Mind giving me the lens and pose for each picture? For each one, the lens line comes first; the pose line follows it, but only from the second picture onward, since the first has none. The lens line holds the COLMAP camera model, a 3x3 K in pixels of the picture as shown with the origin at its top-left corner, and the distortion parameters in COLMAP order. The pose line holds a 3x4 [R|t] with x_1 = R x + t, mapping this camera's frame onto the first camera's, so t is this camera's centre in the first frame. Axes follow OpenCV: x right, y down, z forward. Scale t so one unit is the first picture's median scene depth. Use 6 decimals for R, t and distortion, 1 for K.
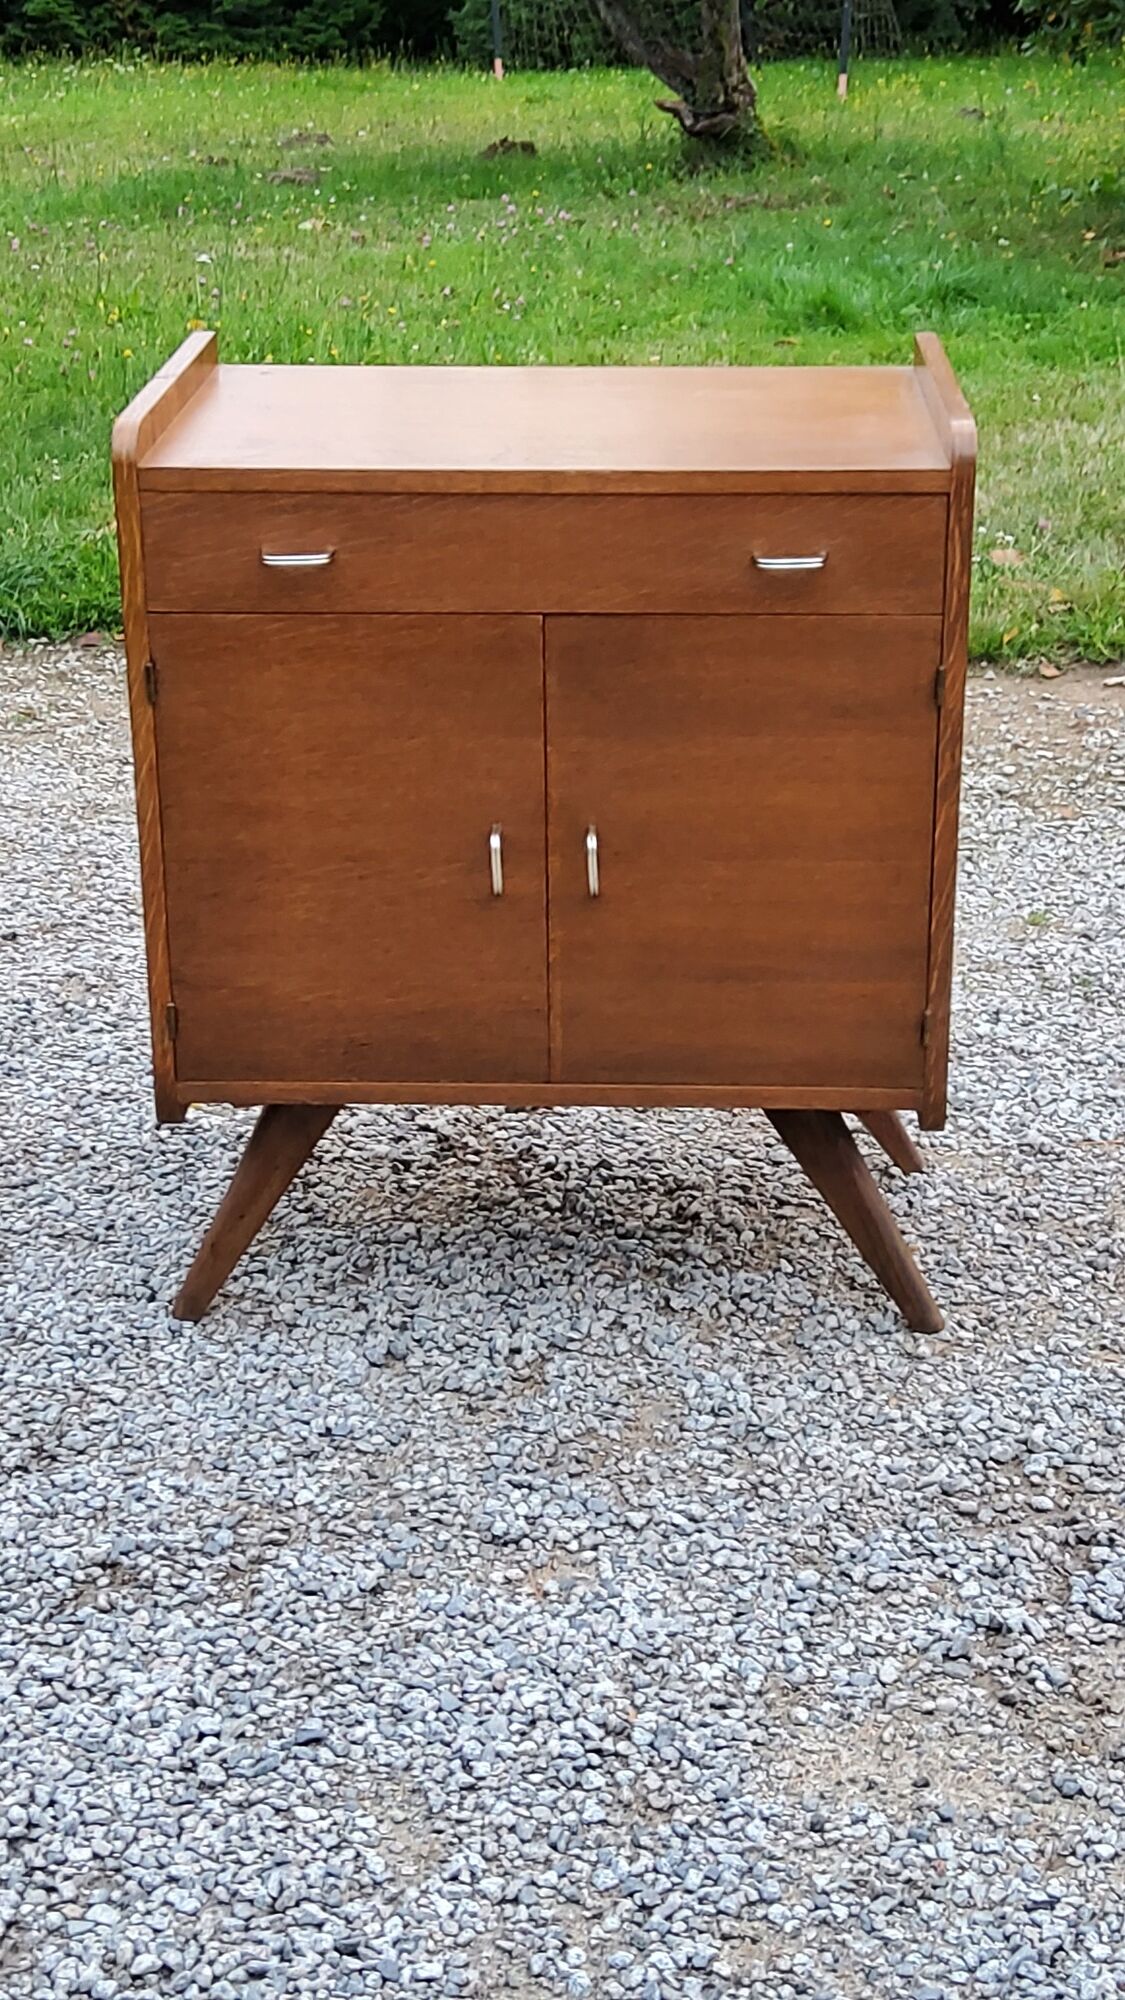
lens RADIAL K [[2994.6, 0, 592.3], [0, 2994.6, 949.3], [0, 0, 1]] dist [0.189413, -0.572781]
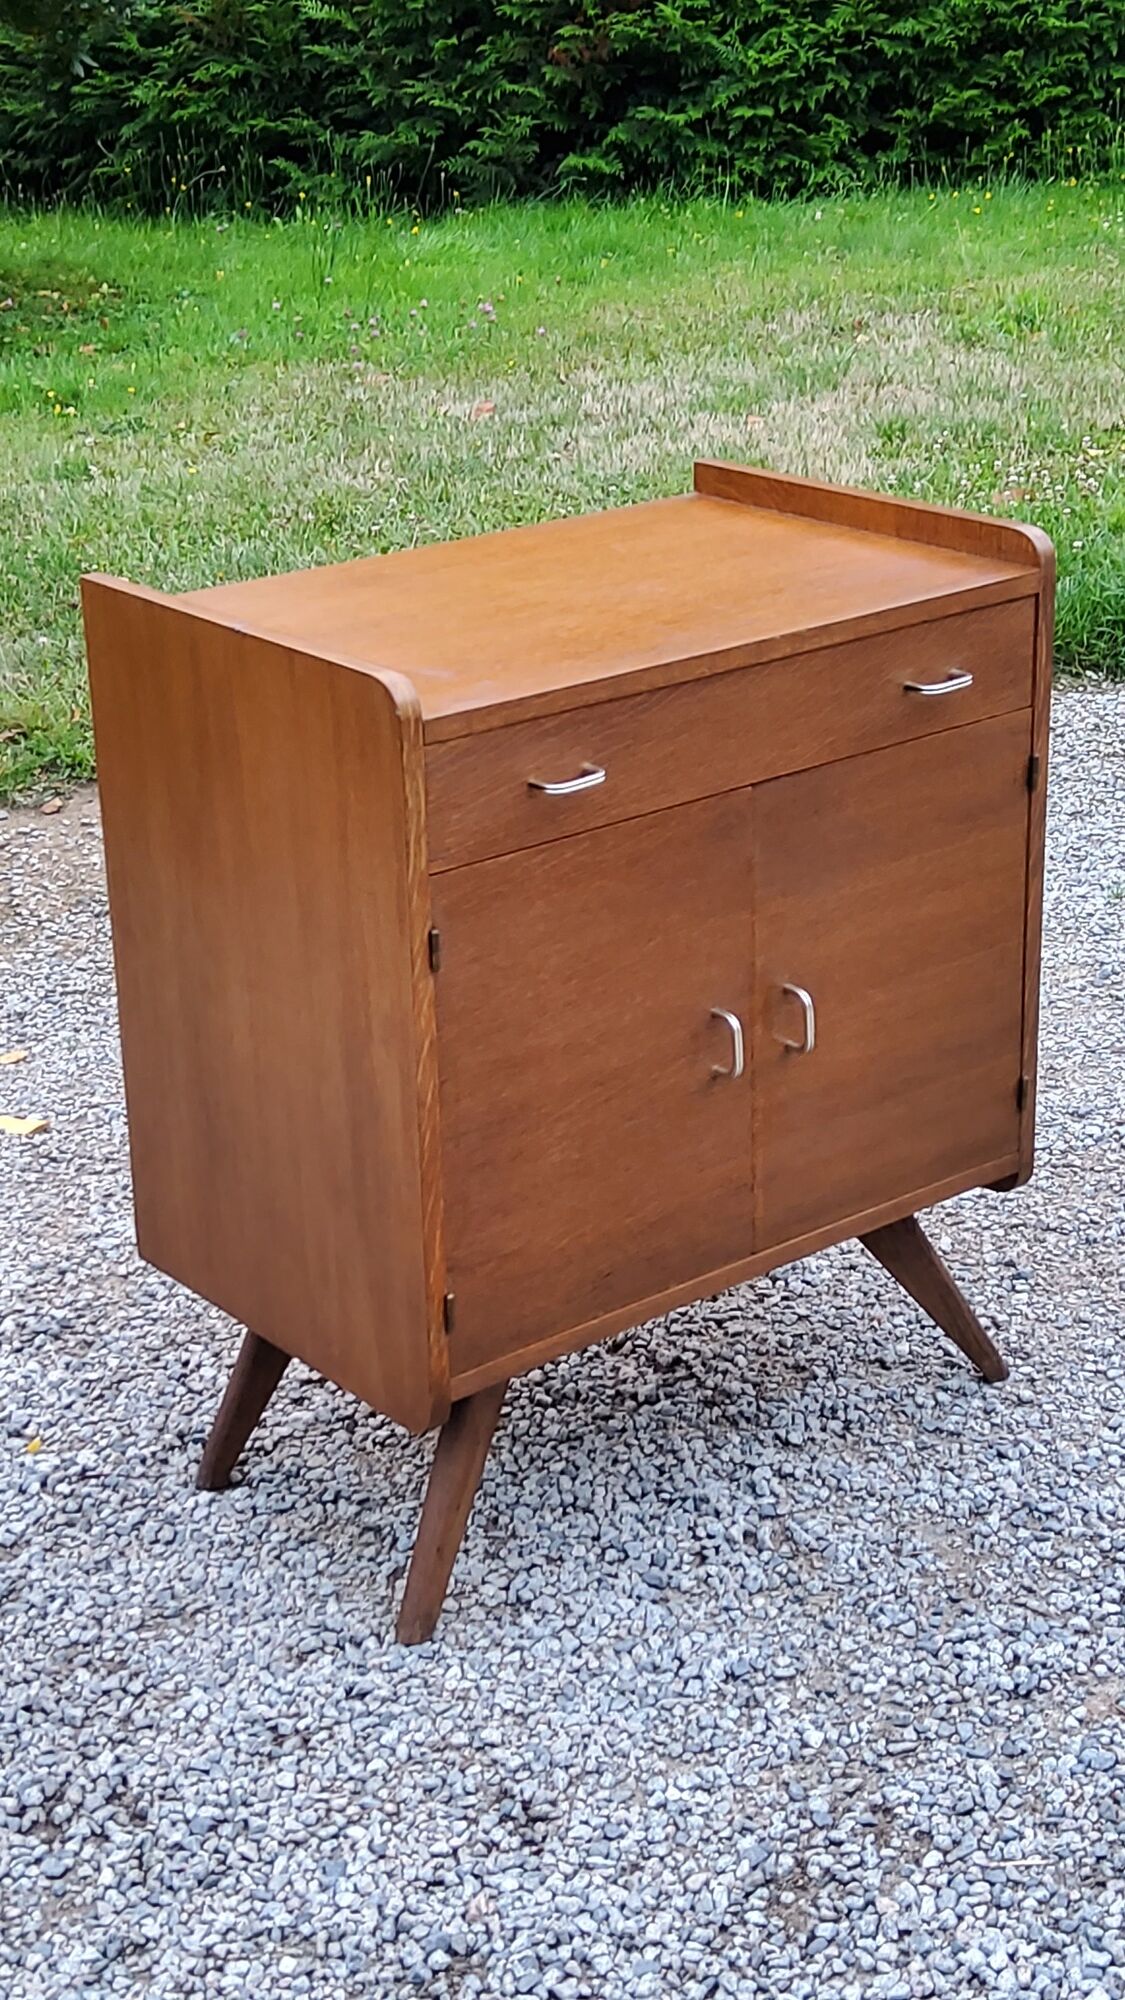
lens RADIAL K [[2965.6, 0, 585.1], [0, 2965.6, 982.8], [0, 0, 1]] dist [0.191824, -0.554200]
pose [[0.753184, -0.249745, 0.608557, -0.608879], [0.253026, 0.963941, 0.082432, -0.131808], [-0.607200, 0.091895, 0.789217, 0.253064]]
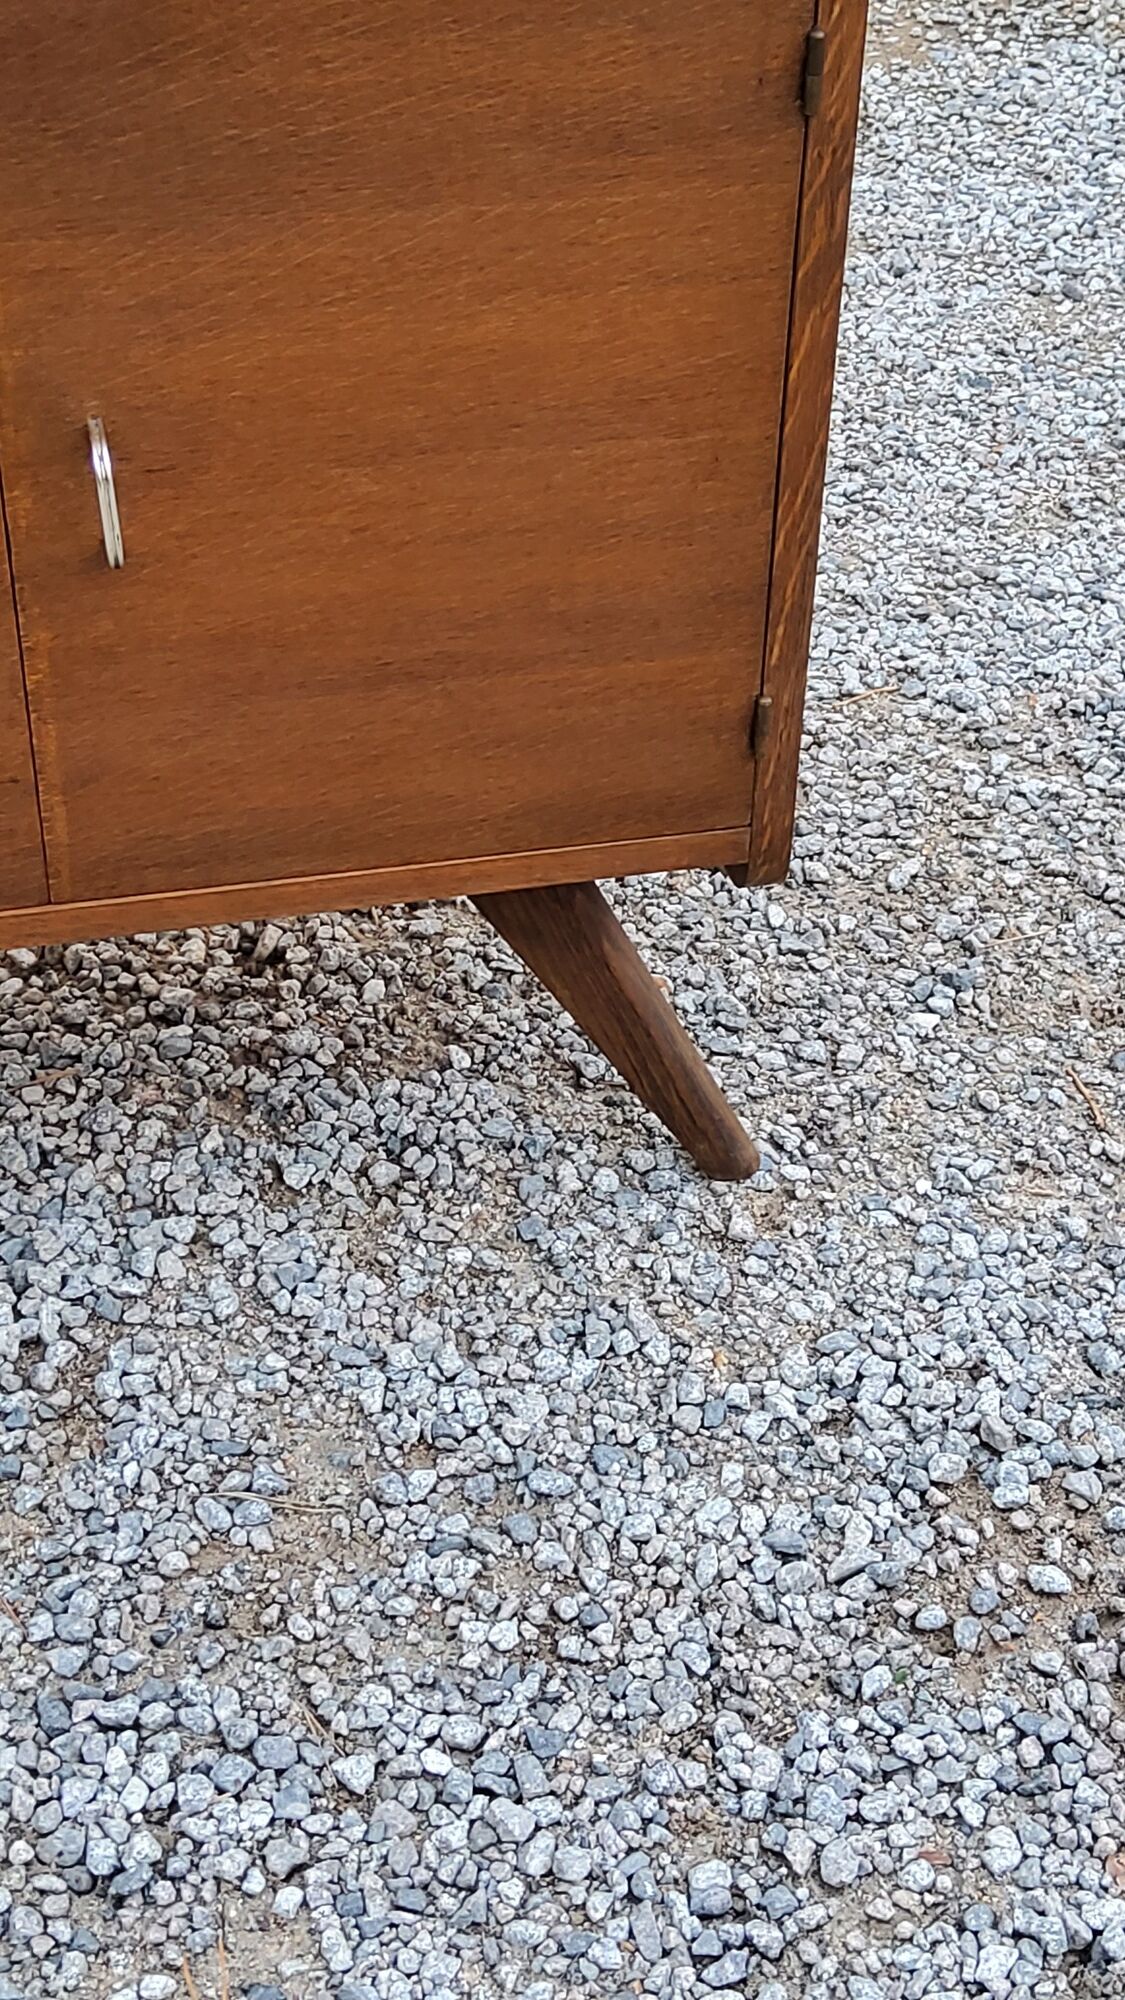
lens RADIAL K [[2965.6, 0, 585.1], [0, 2965.6, 982.8], [0, 0, 1]] dist [0.191824, -0.554200]
pose [[0.966097, -0.140460, 0.216627, -0.037133], [0.063840, 0.942968, 0.326705, -0.100958], [-0.250162, -0.301799, 0.919965, 0.492504]]
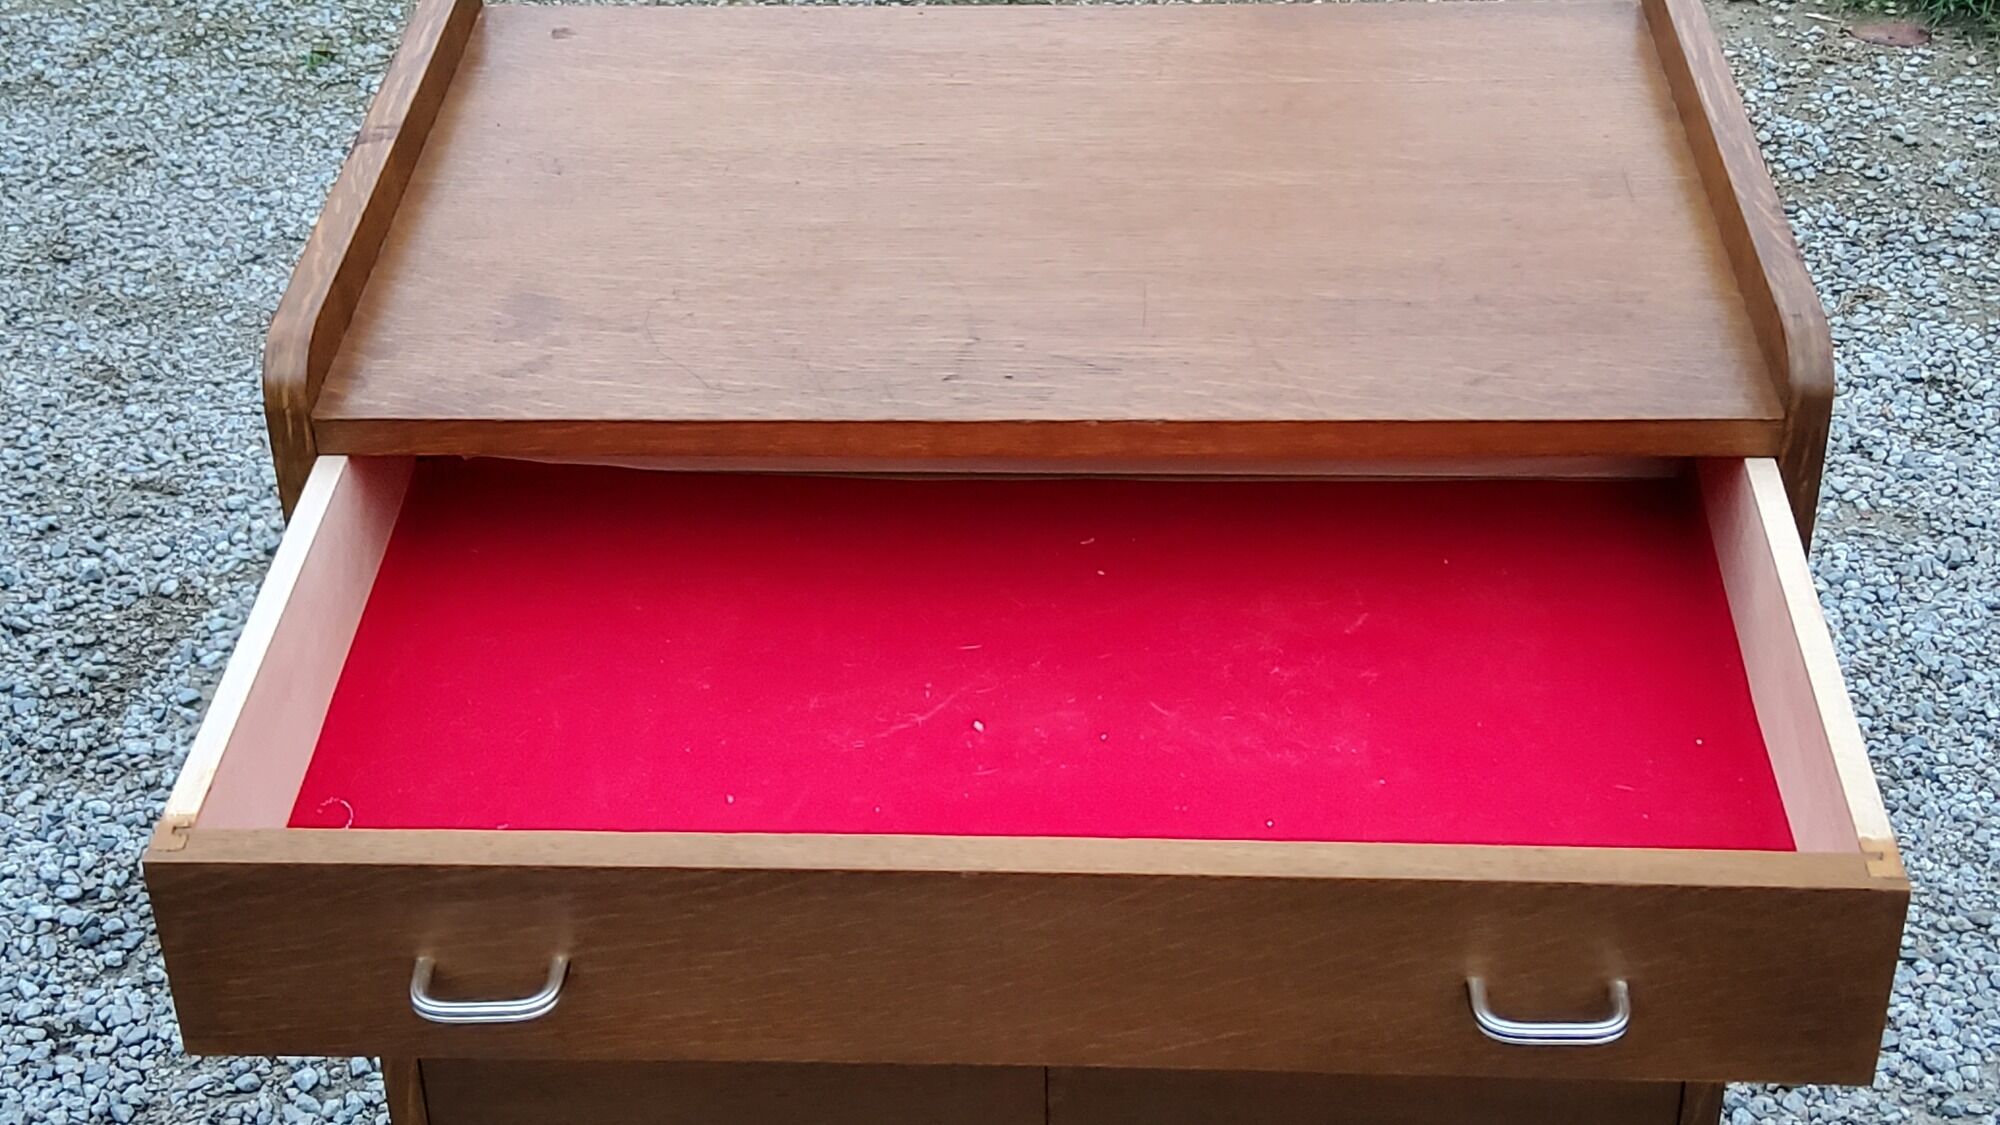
lens RADIAL K [[2979.4, 0, 993.2], [0, 2979.4, 553.9], [0, 0, 1]] dist [0.191392, -0.554096]
pose [[0.999876, -0.011311, -0.010928, -0.016993], [0.013496, 0.973835, 0.226857, -0.234704], [0.008076, -0.226976, 0.973867, 0.415306]]
